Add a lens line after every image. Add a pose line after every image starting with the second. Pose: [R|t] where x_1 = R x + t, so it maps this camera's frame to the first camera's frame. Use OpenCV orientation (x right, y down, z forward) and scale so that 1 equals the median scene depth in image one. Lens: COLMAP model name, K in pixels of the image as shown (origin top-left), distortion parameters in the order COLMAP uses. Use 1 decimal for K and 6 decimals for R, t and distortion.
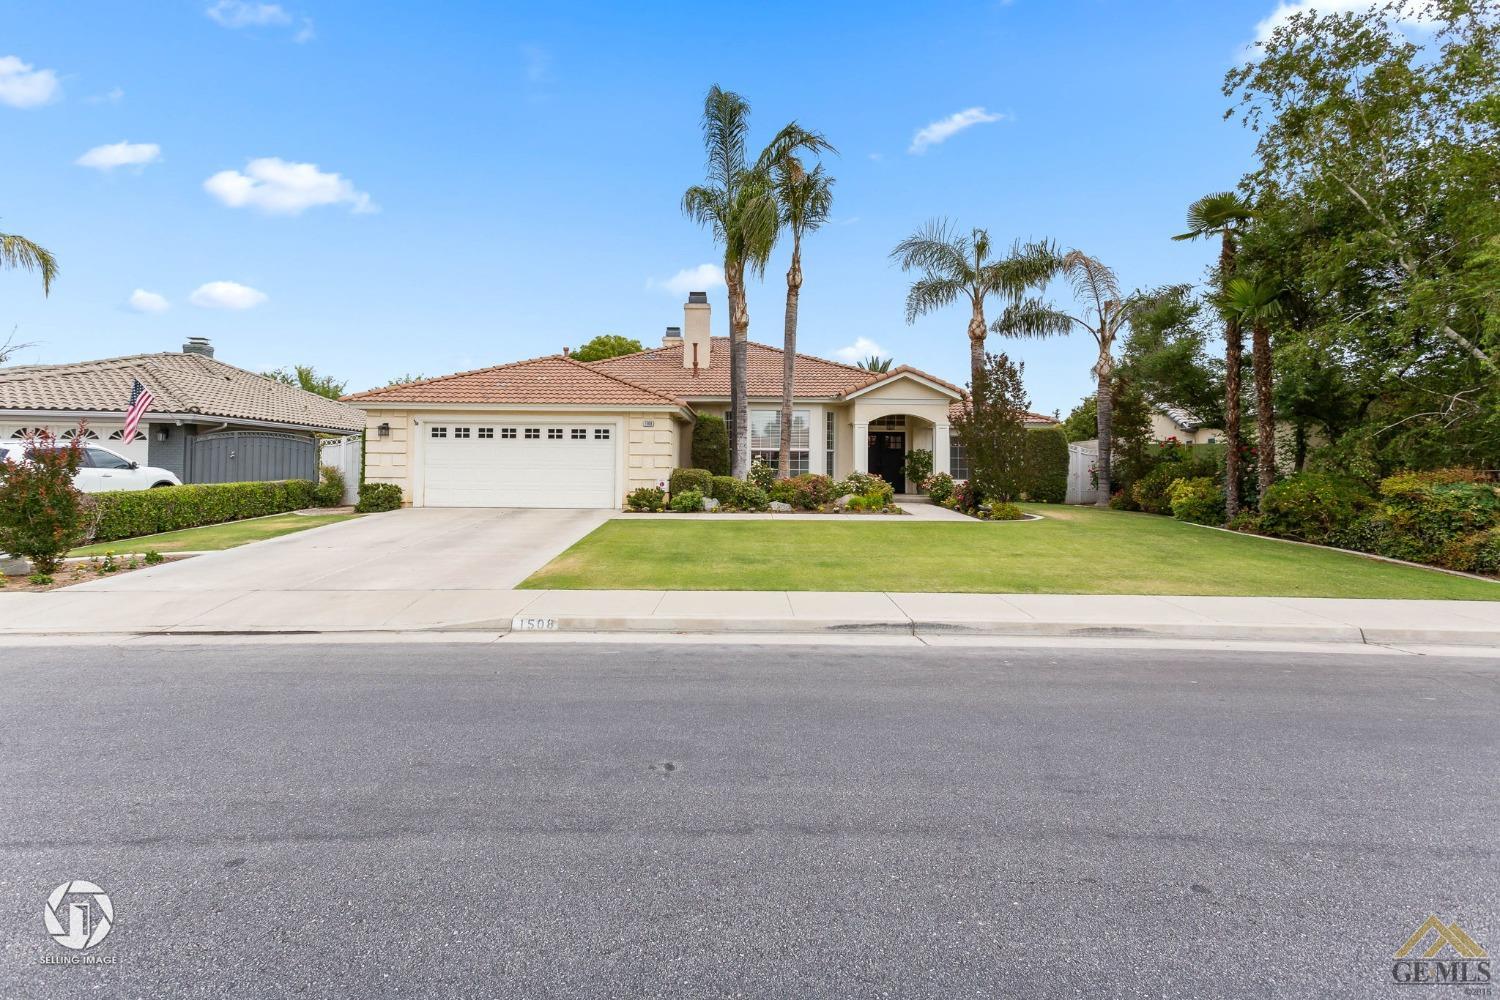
lens RADIAL K [[729.3, 0, 744.1], [0, 729.3, 458.4], [0, 0, 1]] dist [0.010320, 0.000126]
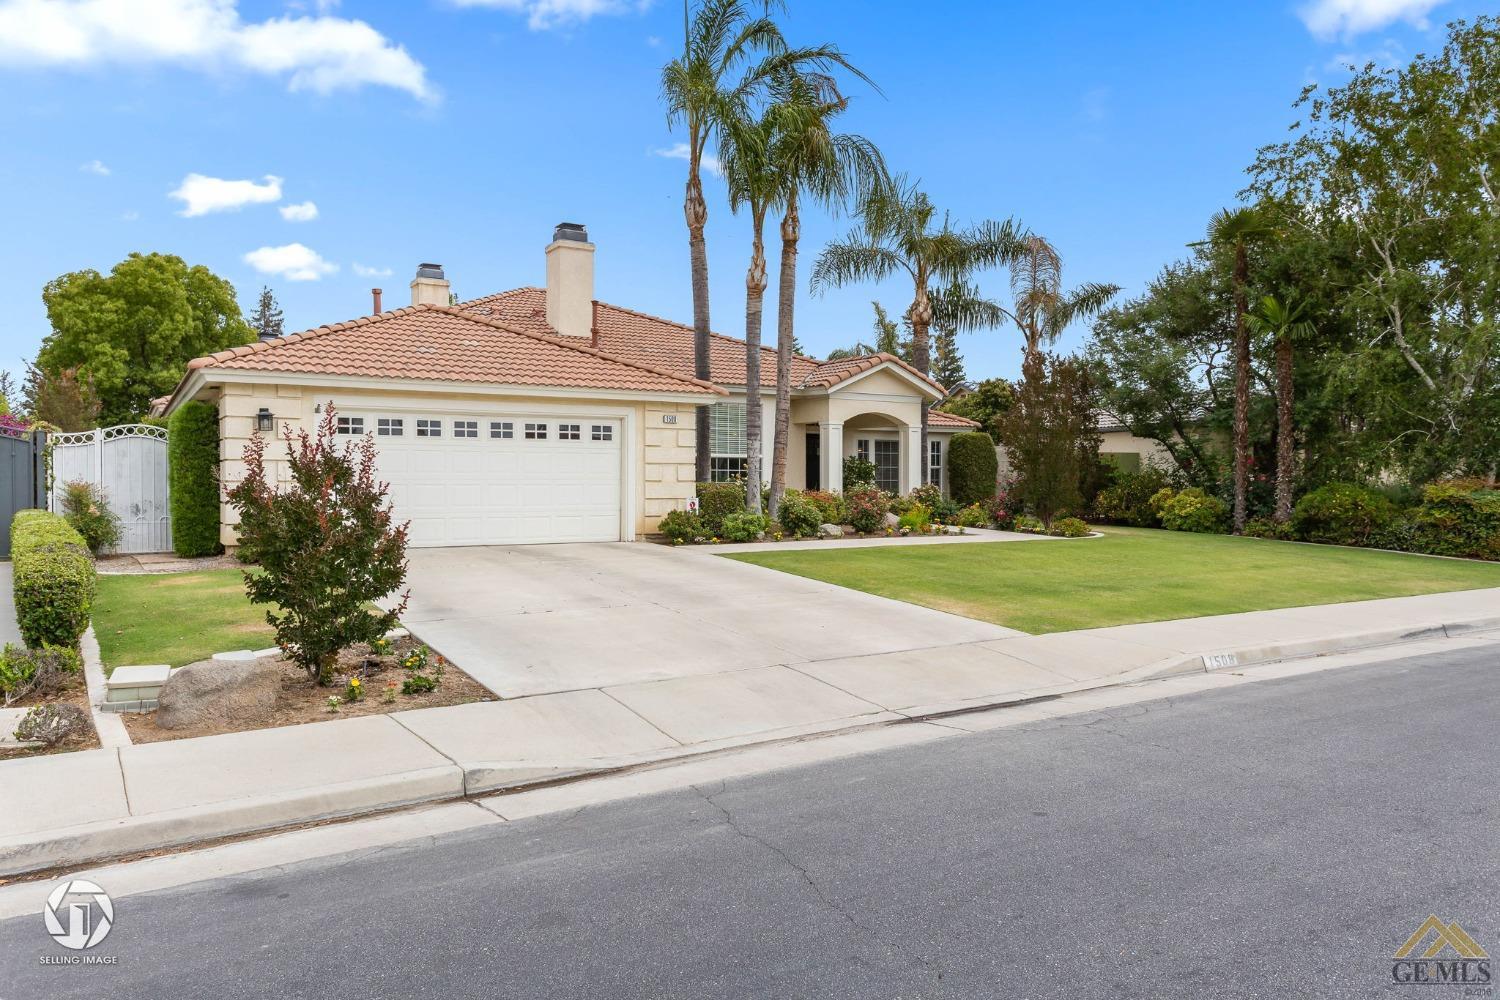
lens RADIAL K [[1037.8, 0, 743.9], [0, 1037.8, 514.2], [0, 0, 1]] dist [0.005702, 0.006341]
pose [[0.856752, -0.023589, 0.515189, -0.546170], [-0.001792, 0.998811, 0.048713, -0.004613], [-0.515726, -0.042658, 0.855691, 0.085656]]
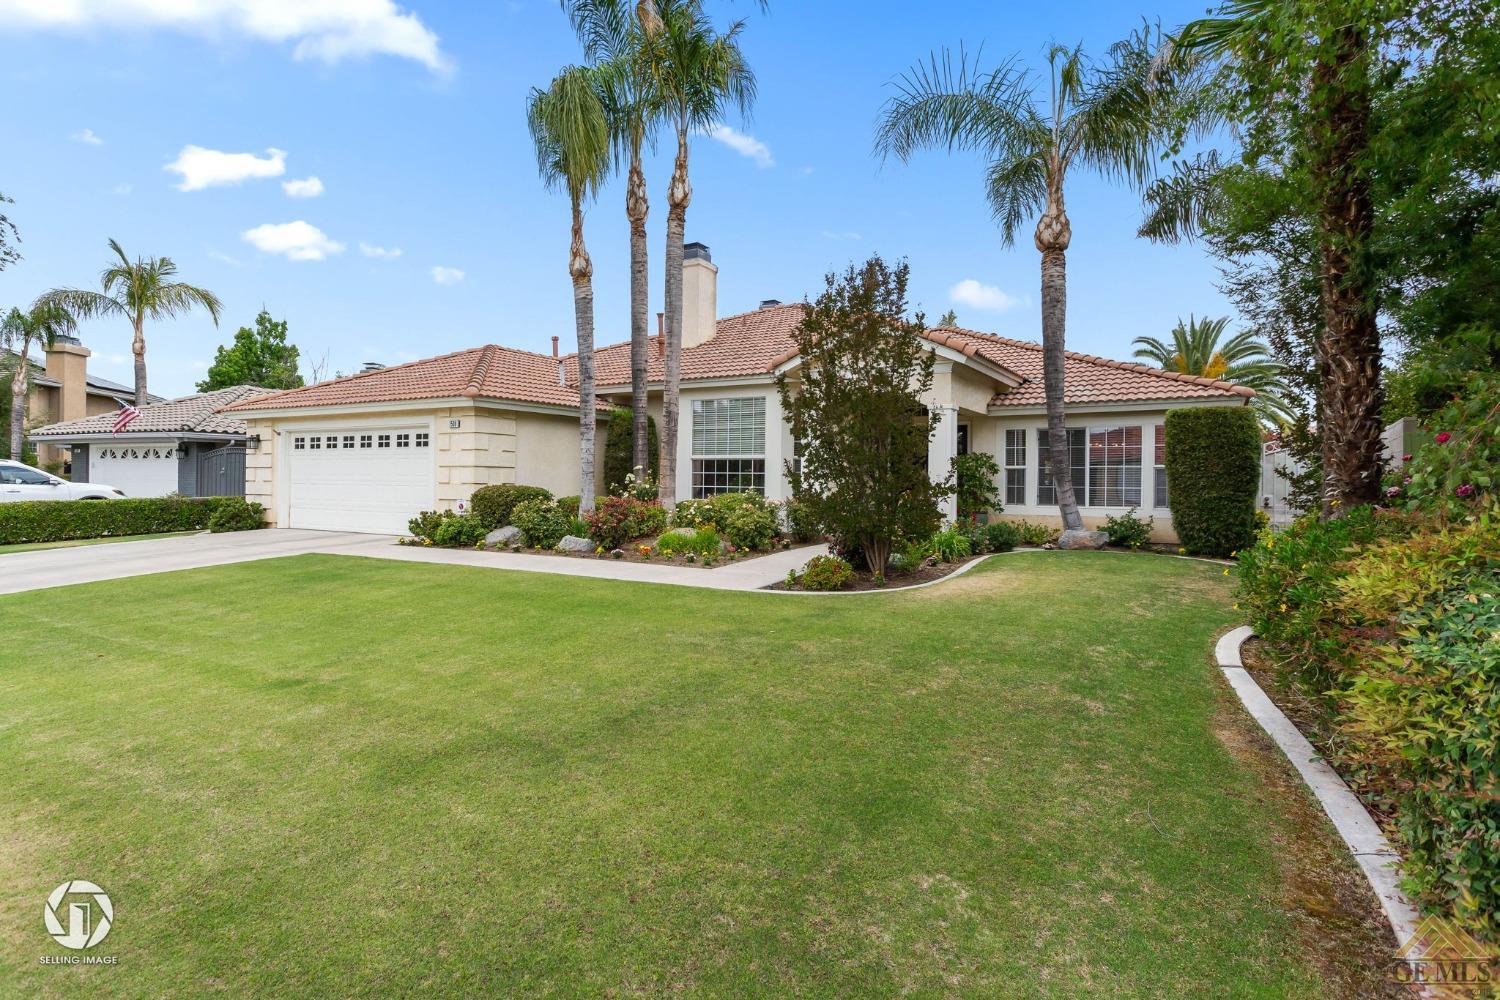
lens RADIAL K [[822.1, 0, 740.2], [0, 822.1, 492.2], [0, 0, 1]] dist [0.014021, -0.000456]
pose [[0.860906, 0.005137, -0.508738, 0.499636], [0.004812, 0.999822, 0.018239, 0.006818], [0.508741, -0.018150, 0.860728, 0.393748]]
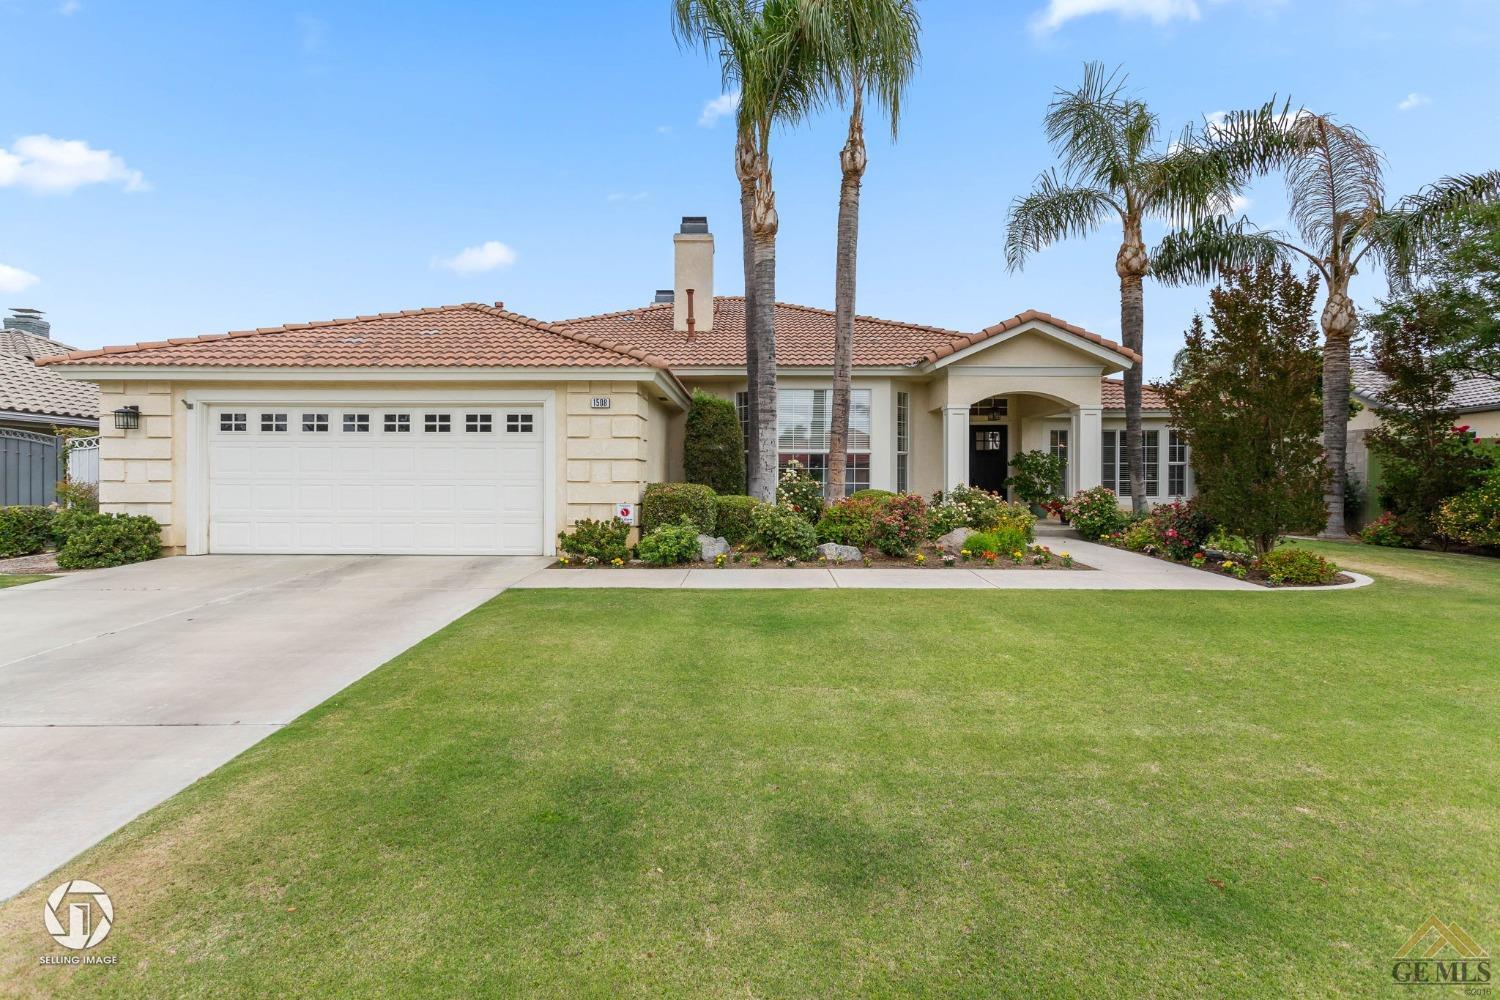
lens RADIAL K [[729.3, 0, 748.6], [0, 729.3, 491.2], [0, 0, 1]] dist [0.010320, 0.000126]
pose [[0.999957, -0.005969, -0.007125, -0.013263], [0.006181, 0.999527, 0.030118, 0.003082], [0.006942, -0.030161, 0.999521, 0.405793]]
